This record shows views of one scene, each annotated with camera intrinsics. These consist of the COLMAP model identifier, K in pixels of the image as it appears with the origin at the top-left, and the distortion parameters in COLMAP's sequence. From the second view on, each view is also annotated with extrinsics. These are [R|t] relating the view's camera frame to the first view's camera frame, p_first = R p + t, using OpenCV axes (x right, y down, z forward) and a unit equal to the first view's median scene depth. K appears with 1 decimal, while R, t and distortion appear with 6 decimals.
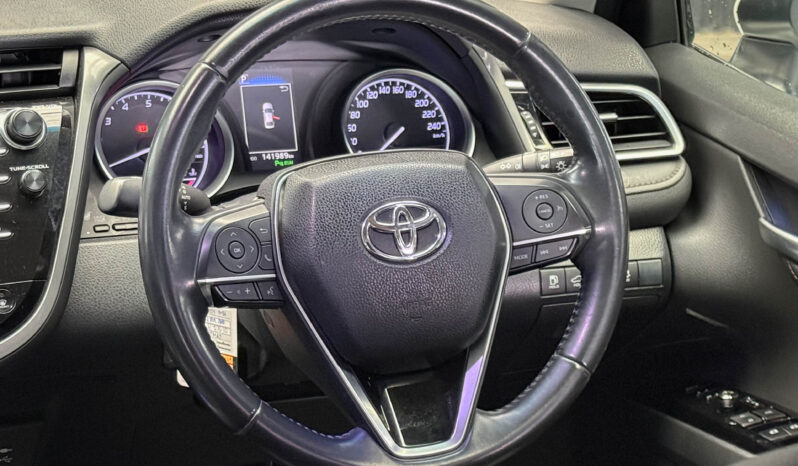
lens RADIAL K [[1936.2, 0, 399.0], [0, 1936.2, 233.0], [0, 0, 1]] dist [0.050619, 0.149930]
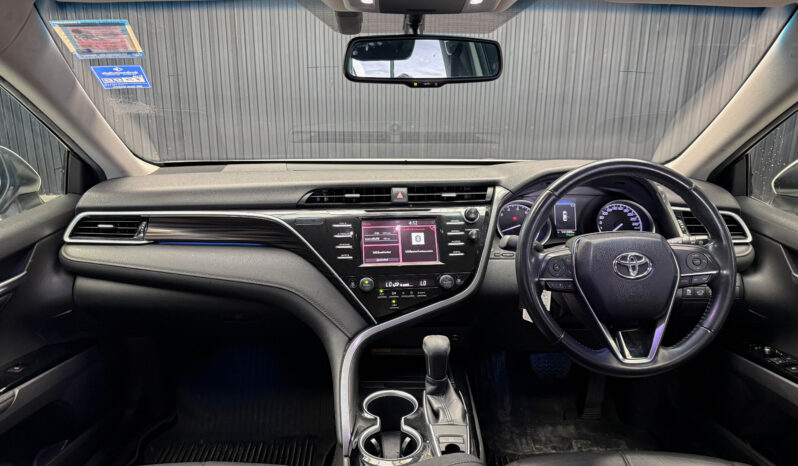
lens RADIAL K [[540.6, 0, 399.0], [0, 540.6, 233.0], [0, 0, 1]] dist [-0.001964, -0.001205]
pose [[0.954866, 0.065191, -0.289794, -0.074415], [-0.078862, 0.996245, -0.035737, 0.005003], [0.286376, 0.056978, 0.956422, 0.276378]]
